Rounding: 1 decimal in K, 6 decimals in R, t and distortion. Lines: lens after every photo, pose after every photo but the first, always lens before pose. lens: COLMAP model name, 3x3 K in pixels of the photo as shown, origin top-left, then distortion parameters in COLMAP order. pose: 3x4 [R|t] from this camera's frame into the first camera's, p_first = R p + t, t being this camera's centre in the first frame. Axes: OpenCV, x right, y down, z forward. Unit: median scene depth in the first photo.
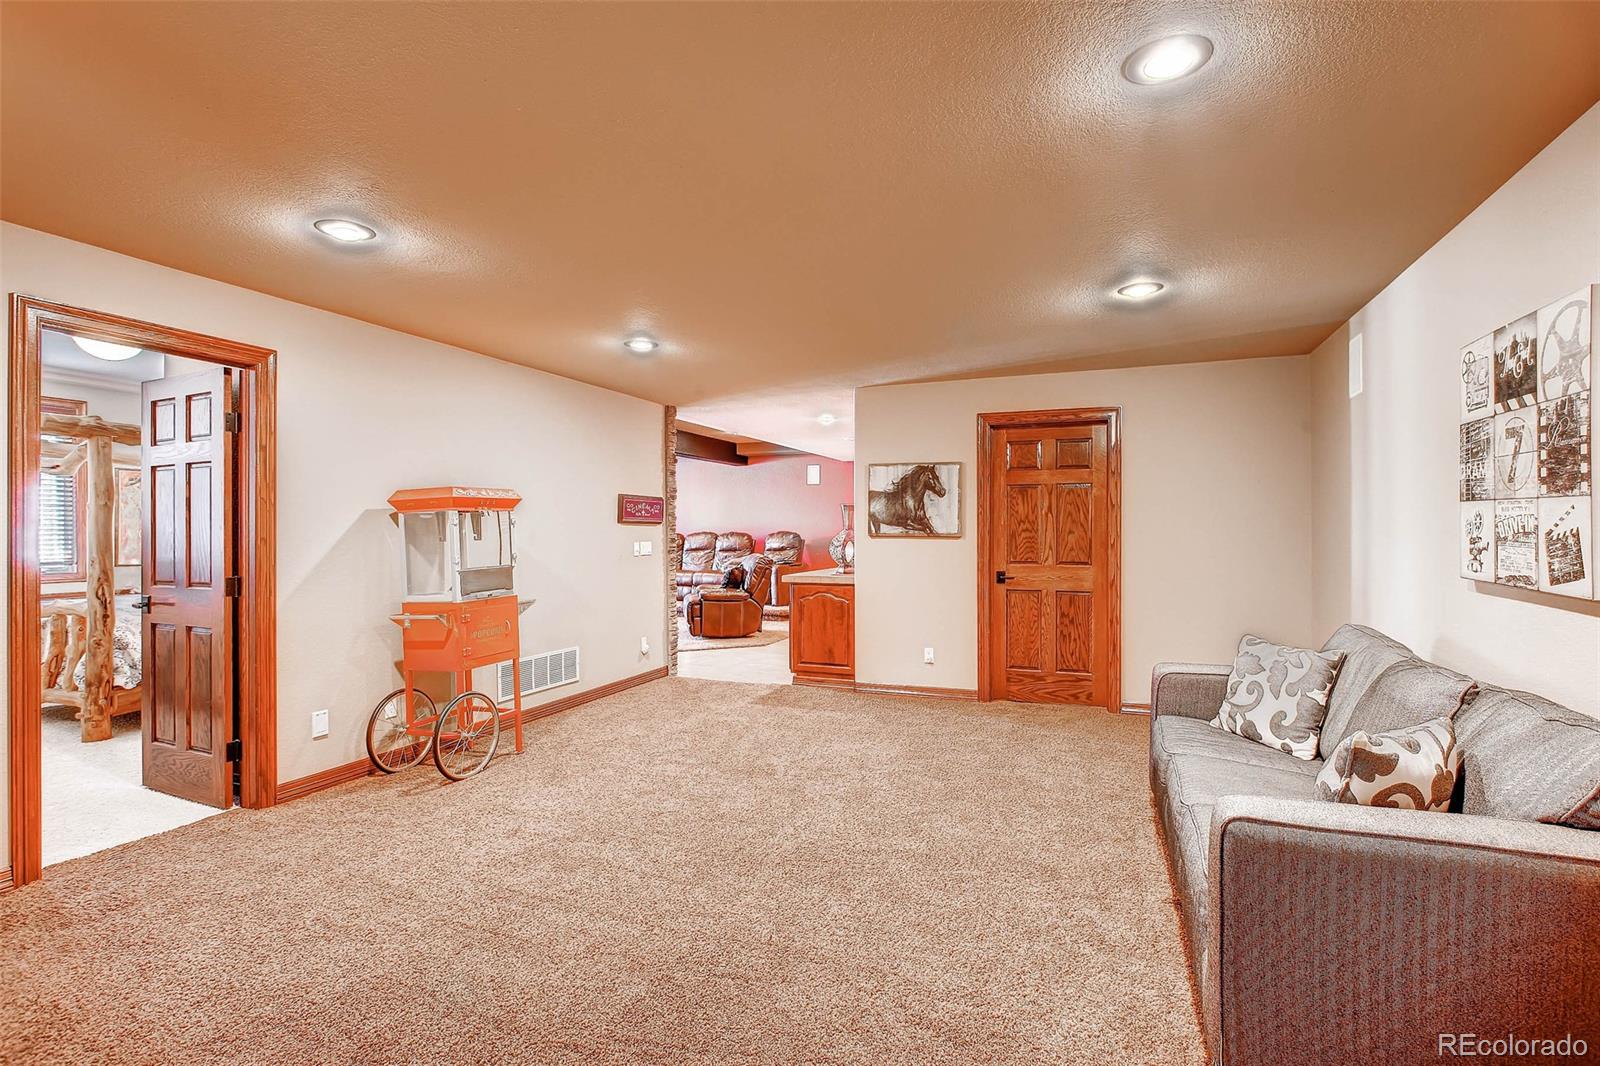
lens RADIAL K [[781.1, 0, 806.2], [0, 781.1, 536.2], [0, 0, 1]] dist [-0.005160, 0.000193]
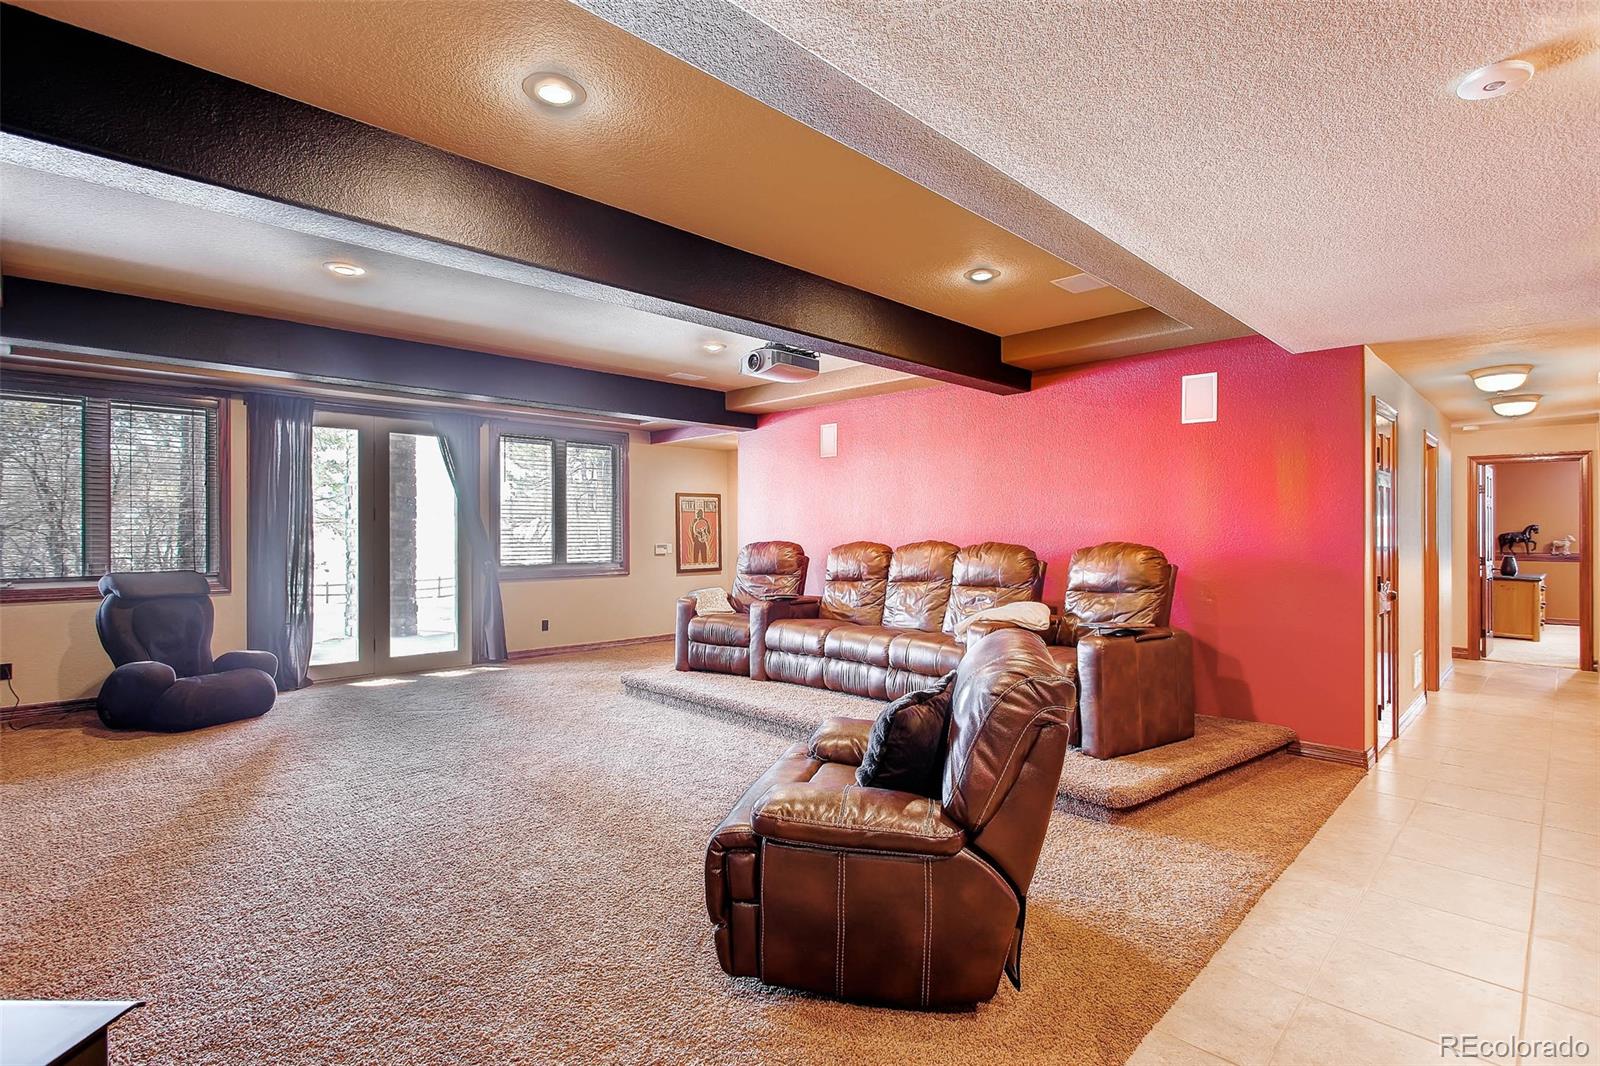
lens RADIAL K [[781.1, 0, 809.2], [0, 781.1, 530.8], [0, 0, 1]] dist [-0.005160, 0.000193]
pose [[0.919389, -0.001423, -0.393346, -0.017429], [0.001516, 0.999999, -0.000074, -0.012107], [0.393346, -0.000529, 0.919391, 0.587202]]
